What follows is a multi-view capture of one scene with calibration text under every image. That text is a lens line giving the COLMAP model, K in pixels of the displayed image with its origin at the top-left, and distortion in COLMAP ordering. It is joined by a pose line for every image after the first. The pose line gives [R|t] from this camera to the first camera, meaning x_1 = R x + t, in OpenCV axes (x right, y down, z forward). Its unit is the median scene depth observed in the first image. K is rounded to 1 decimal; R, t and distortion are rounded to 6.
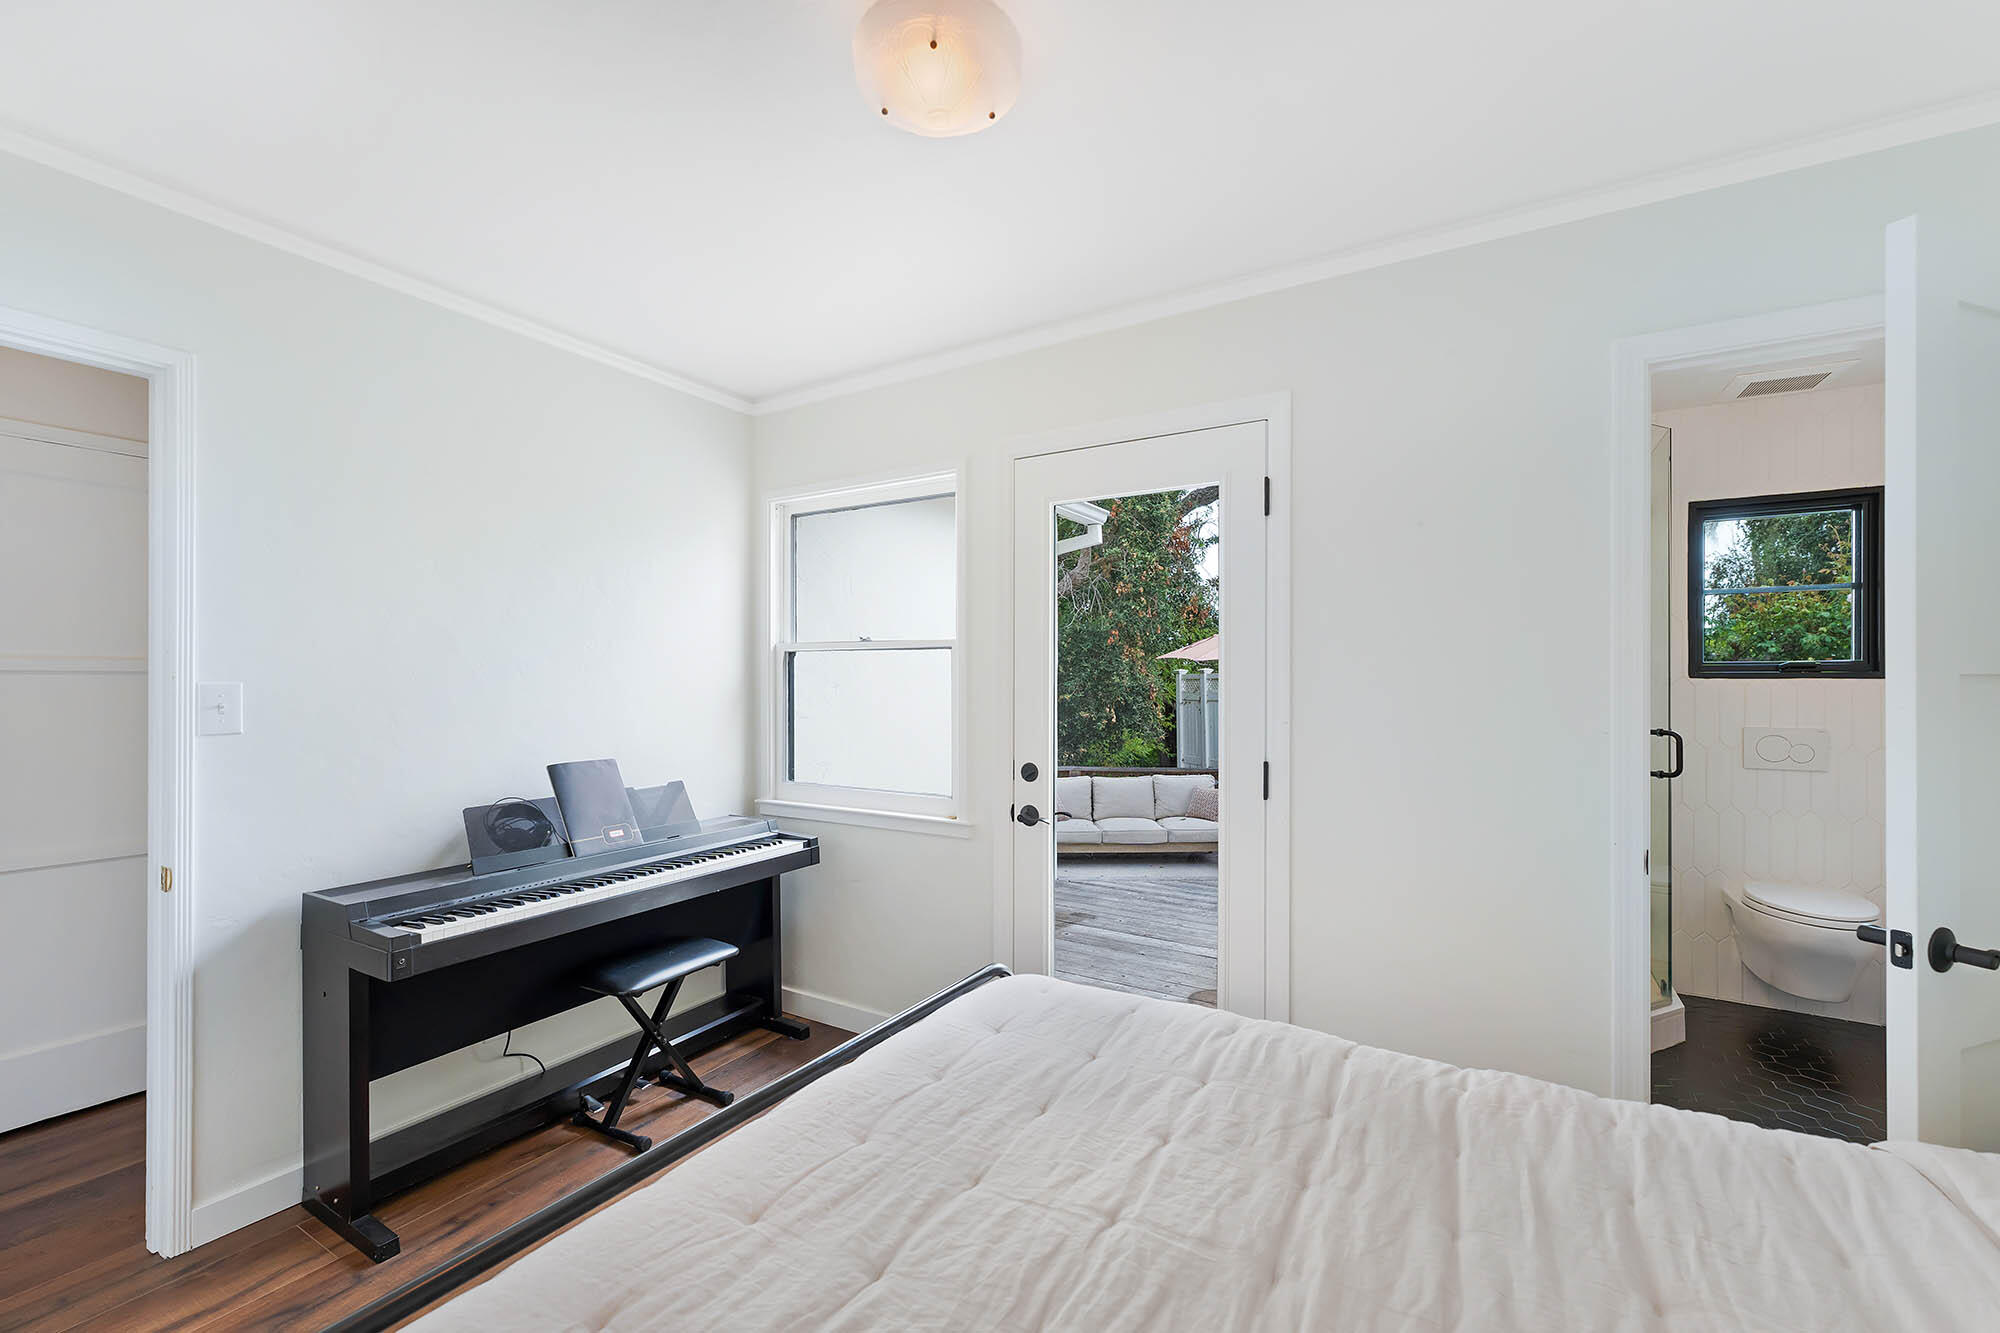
lens RADIAL K [[814.3, 0, 988.0], [0, 814.3, 670.5], [0, 0, 1]] dist [-0.001401, 0.000193]
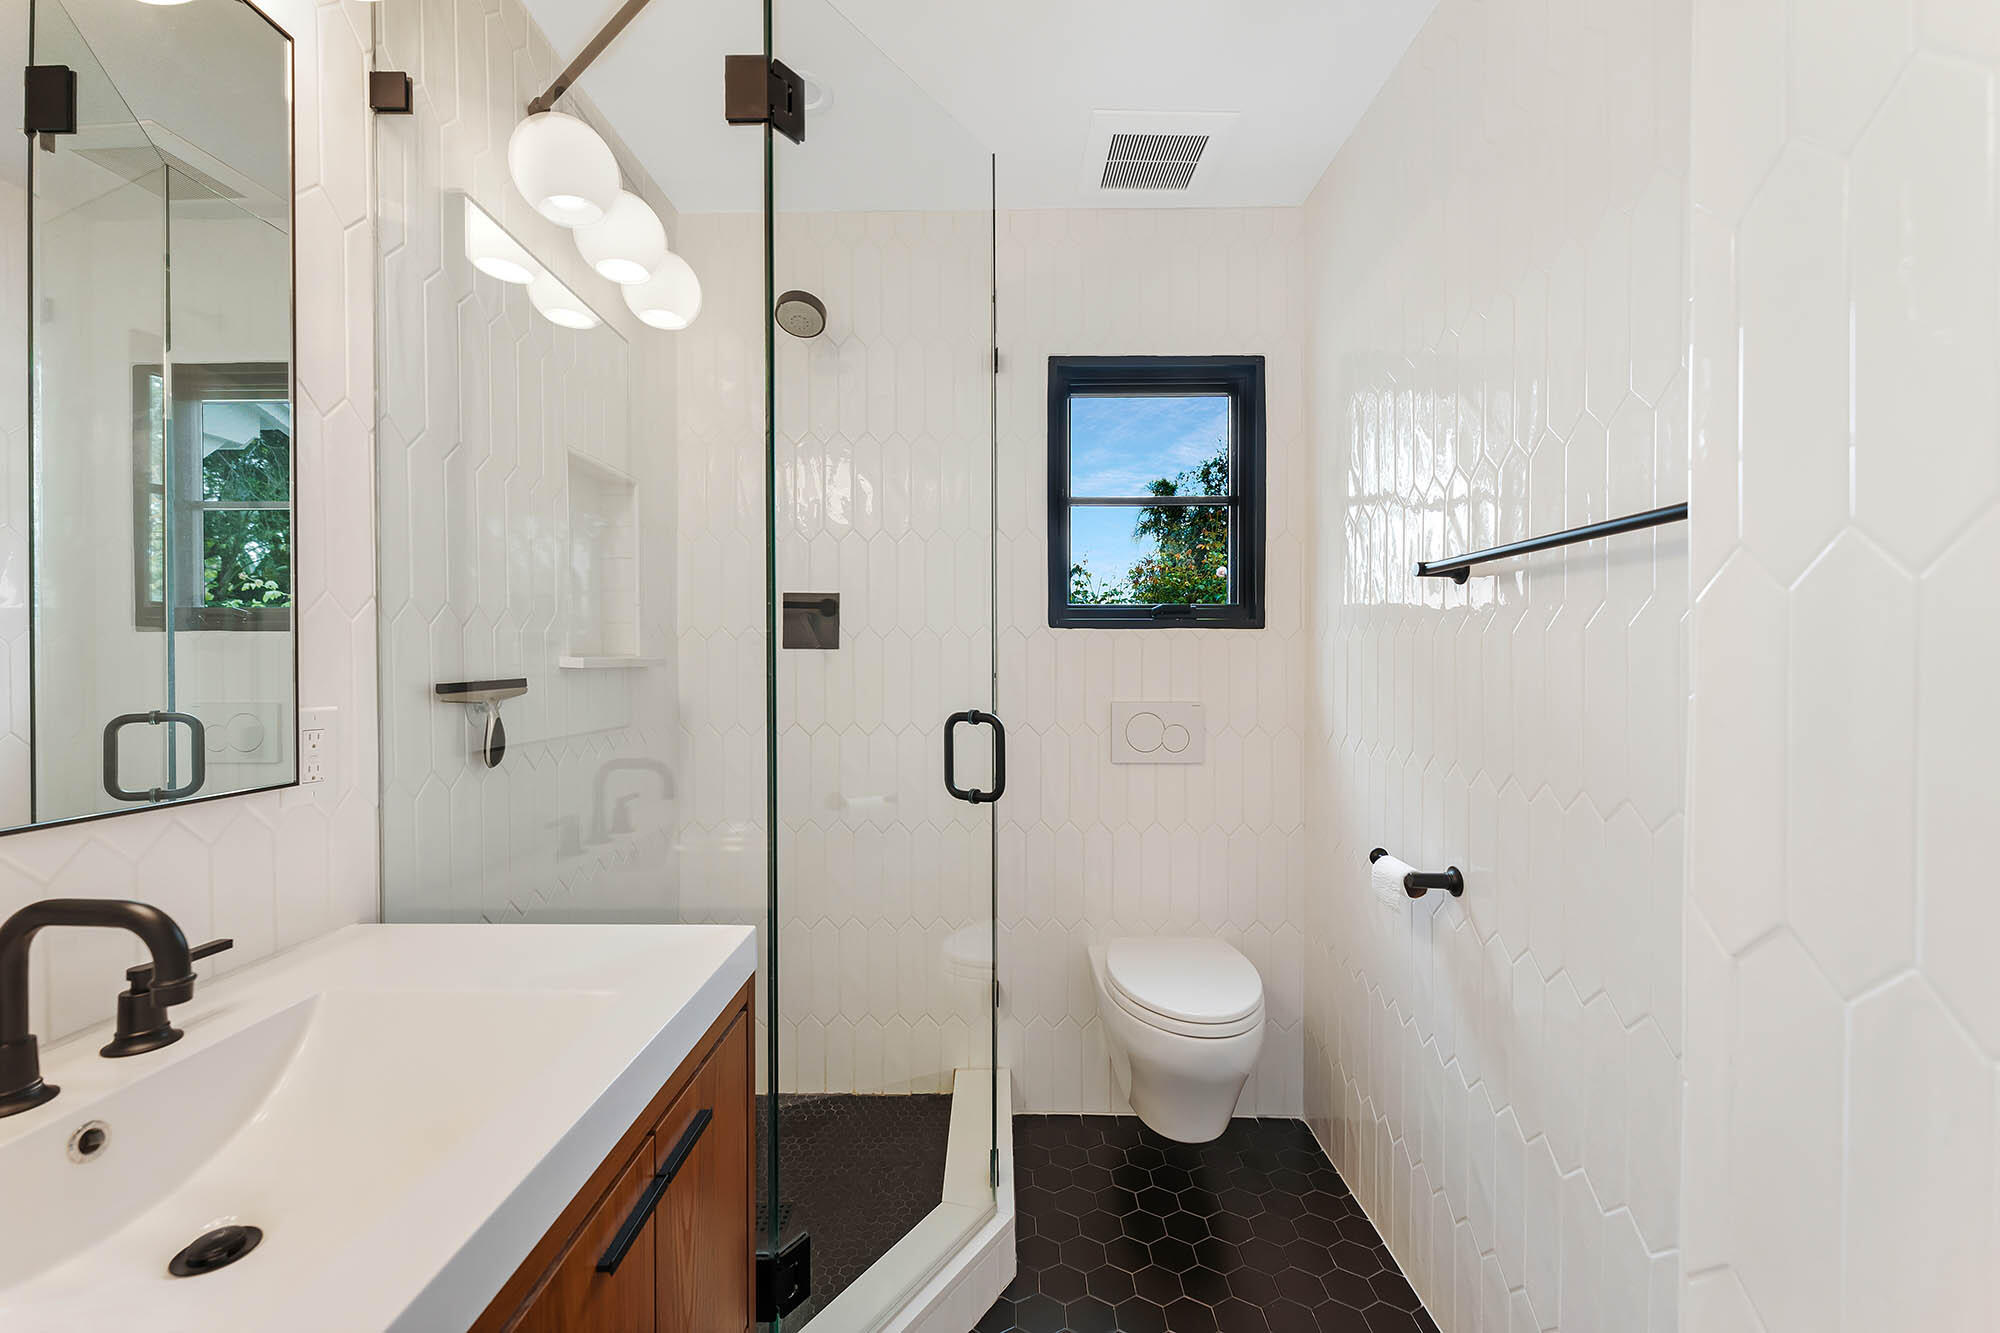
lens RADIAL K [[814.3, 0, 988.0], [0, 814.3, 670.5], [0, 0, 1]] dist [-0.001401, 0.000193]
pose [[0.855968, -0.008252, 0.516963, 0.512536], [0.001637, 0.999911, 0.013252, 0.035411], [-0.517026, -0.010497, 0.855905, 0.496491]]
